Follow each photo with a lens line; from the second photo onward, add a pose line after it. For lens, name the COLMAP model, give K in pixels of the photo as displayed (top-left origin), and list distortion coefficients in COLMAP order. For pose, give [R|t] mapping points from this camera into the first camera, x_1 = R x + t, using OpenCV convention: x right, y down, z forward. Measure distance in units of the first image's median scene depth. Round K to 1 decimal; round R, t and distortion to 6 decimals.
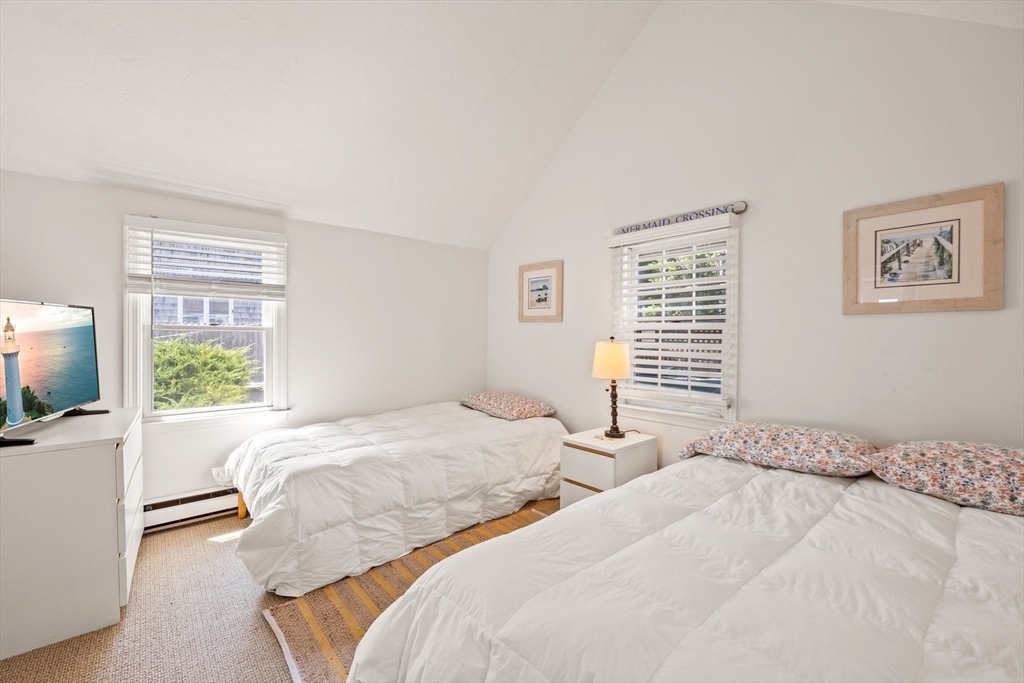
lens RADIAL K [[422.8, 0, 510.2], [0, 422.8, 341.4], [0, 0, 1]] dist [-0.003623, 0.000357]
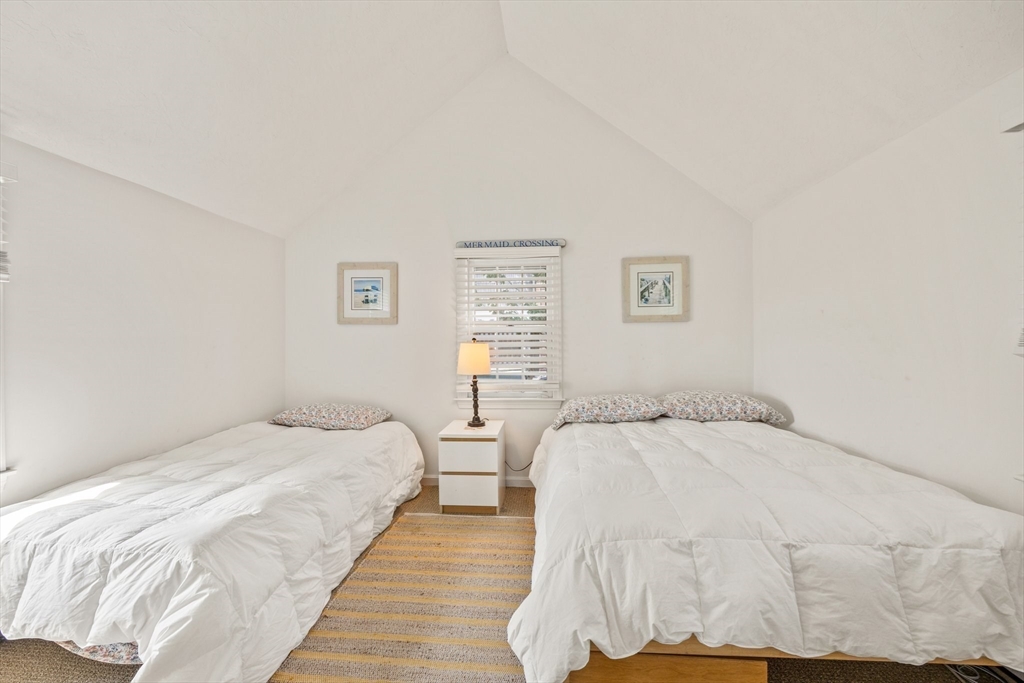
lens RADIAL K [[422.8, 0, 507.5], [0, 422.8, 341.2], [0, 0, 1]] dist [-0.003623, 0.000357]
pose [[0.708920, -0.011887, 0.705188, -0.569097], [0.020904, 0.999773, -0.004162, 0.004946], [-0.704979, 0.017692, 0.709008, 0.150954]]
